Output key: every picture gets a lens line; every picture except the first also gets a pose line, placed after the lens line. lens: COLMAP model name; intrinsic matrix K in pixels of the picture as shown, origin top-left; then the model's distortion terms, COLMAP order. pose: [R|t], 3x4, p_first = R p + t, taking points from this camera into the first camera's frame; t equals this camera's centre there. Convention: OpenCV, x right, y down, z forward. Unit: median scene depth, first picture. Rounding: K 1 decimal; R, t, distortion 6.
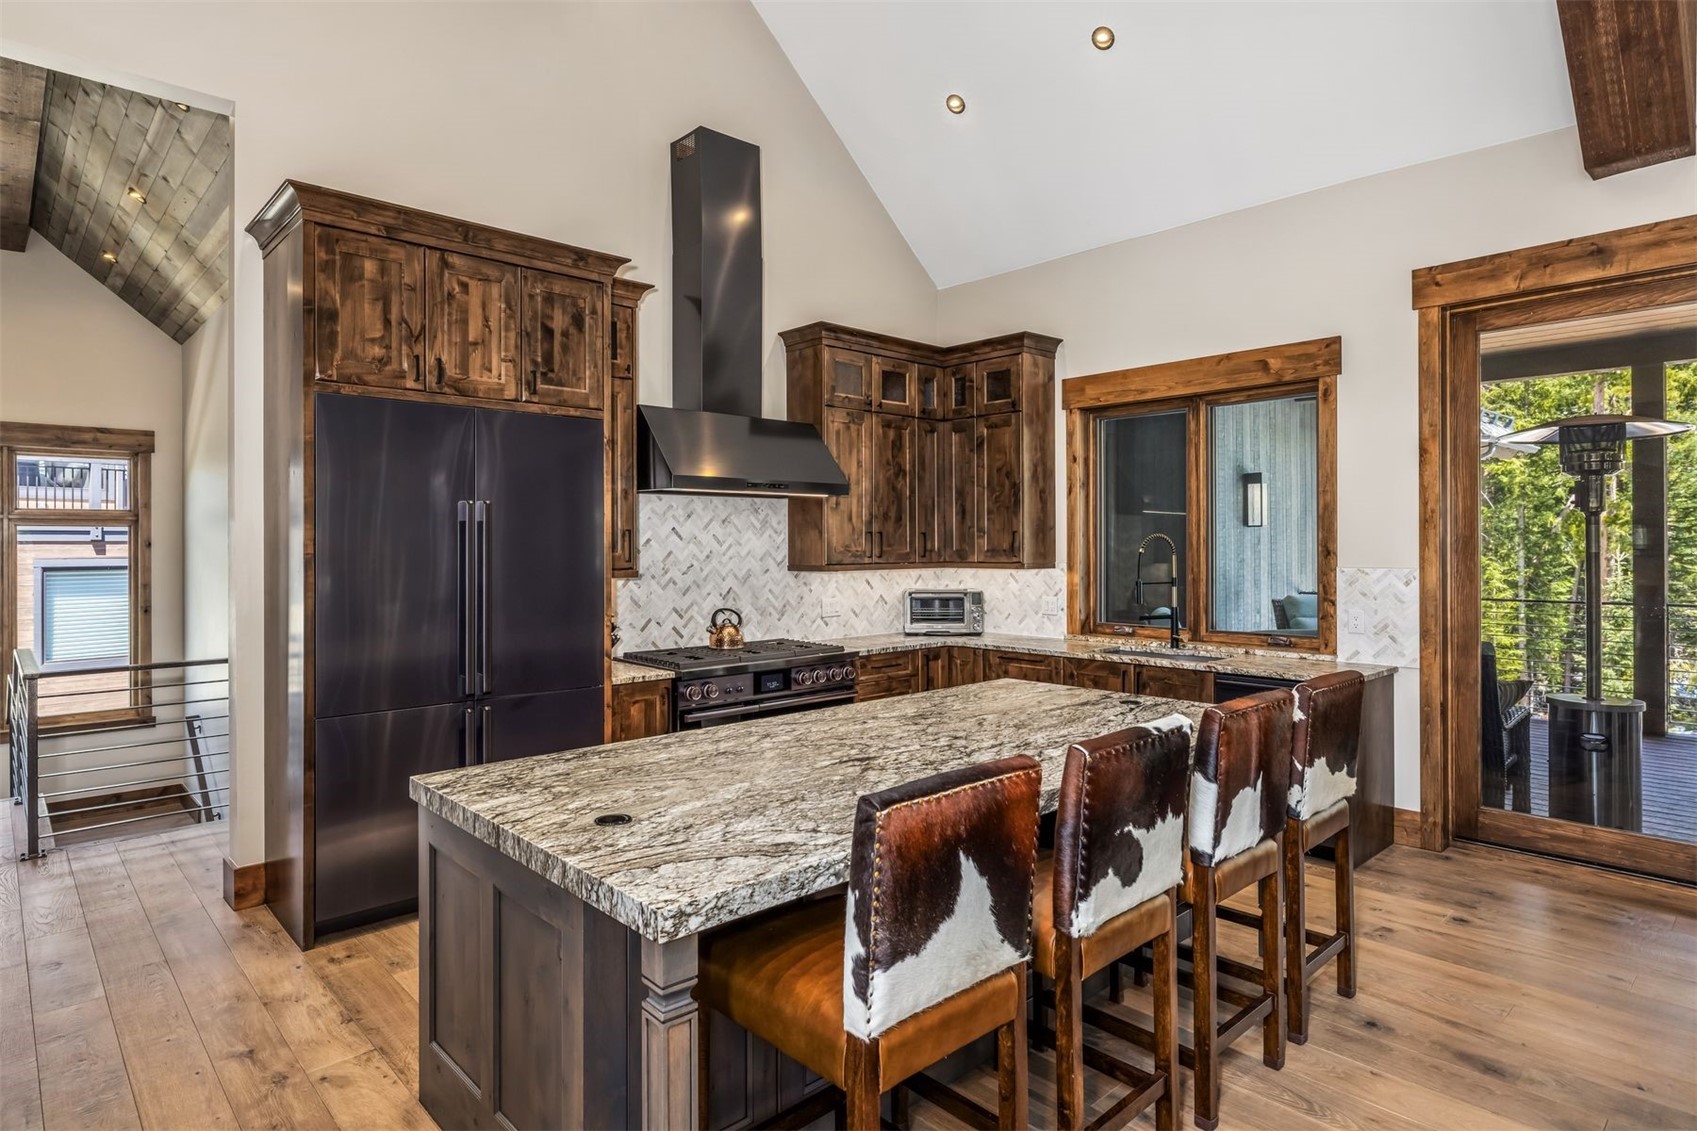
lens RADIAL K [[939.7, 0, 844.7], [0, 939.7, 543.9], [0, 0, 1]] dist [-0.002315, 0.001850]
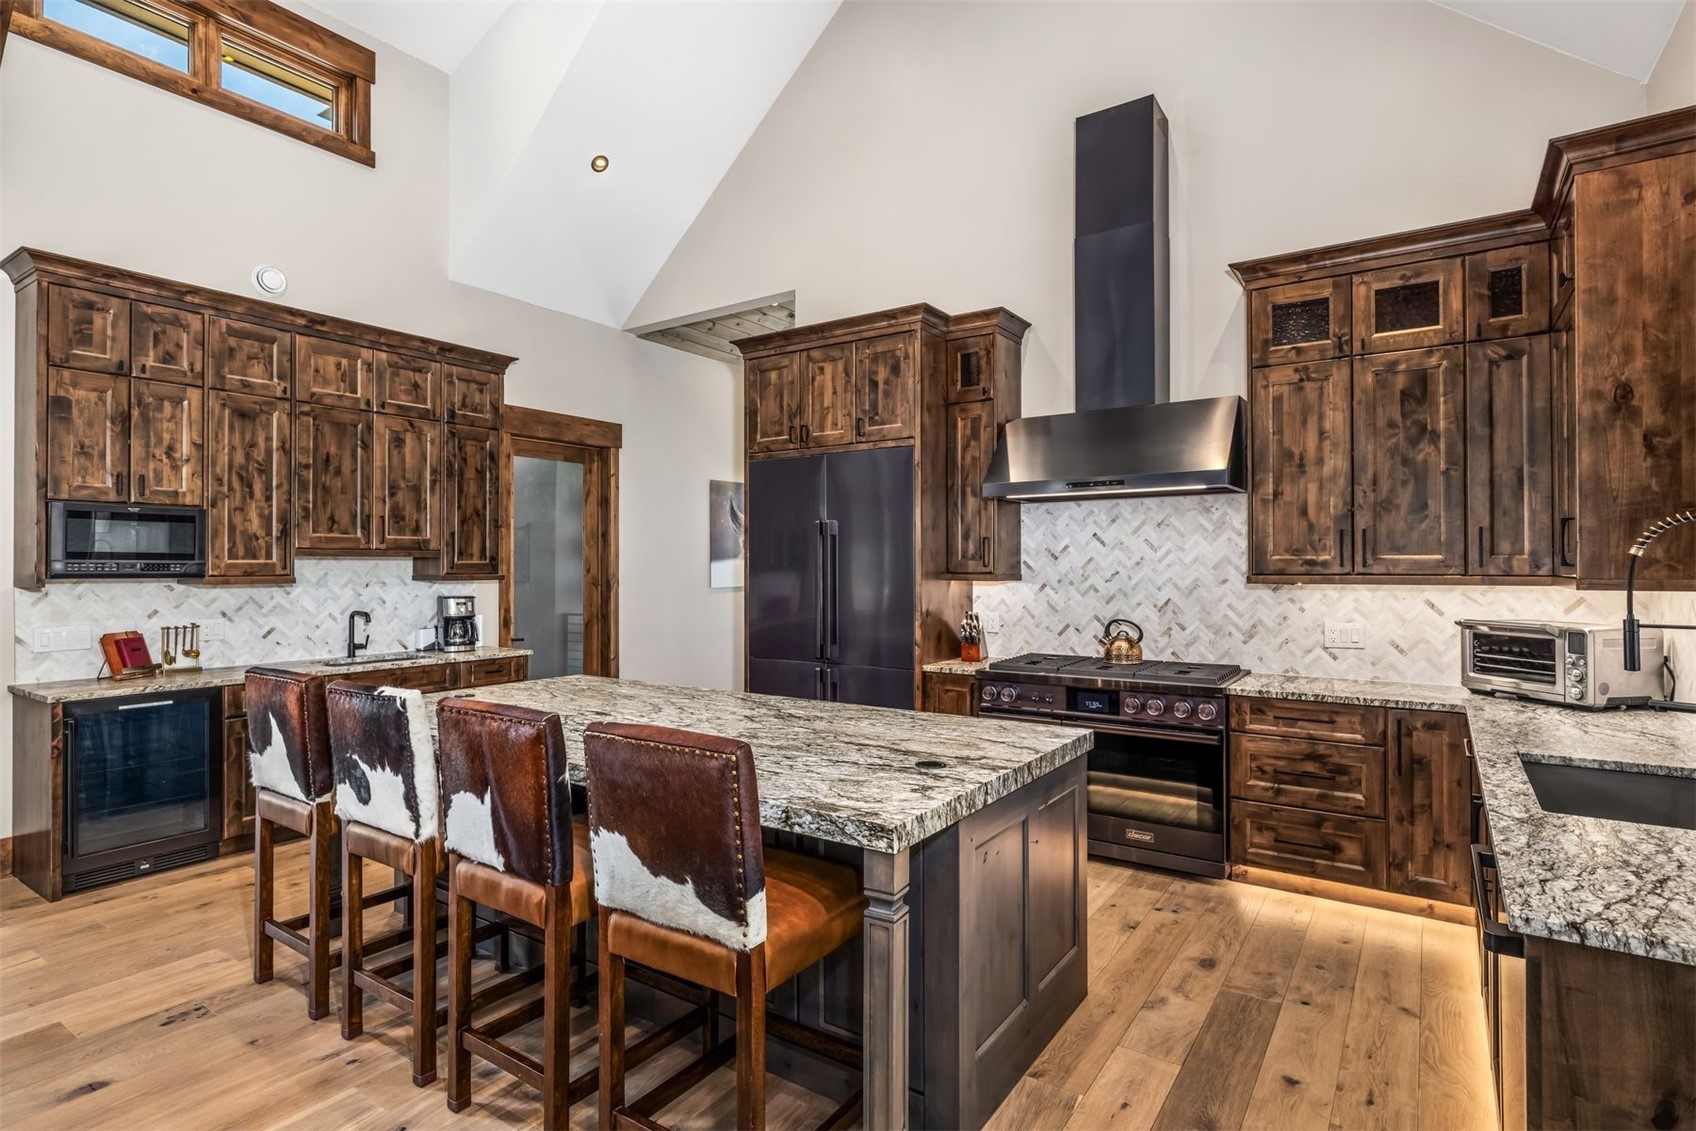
lens RADIAL K [[853.1, 0, 843.6], [0, 853.1, 559.7], [0, 0, 1]] dist [-0.004386, -0.000293]
pose [[0.214972, -0.002766, -0.976616, 0.638181], [0.003212, 0.999993, -0.002125, 0.011141], [0.976615, -0.002680, 0.214979, 0.564352]]
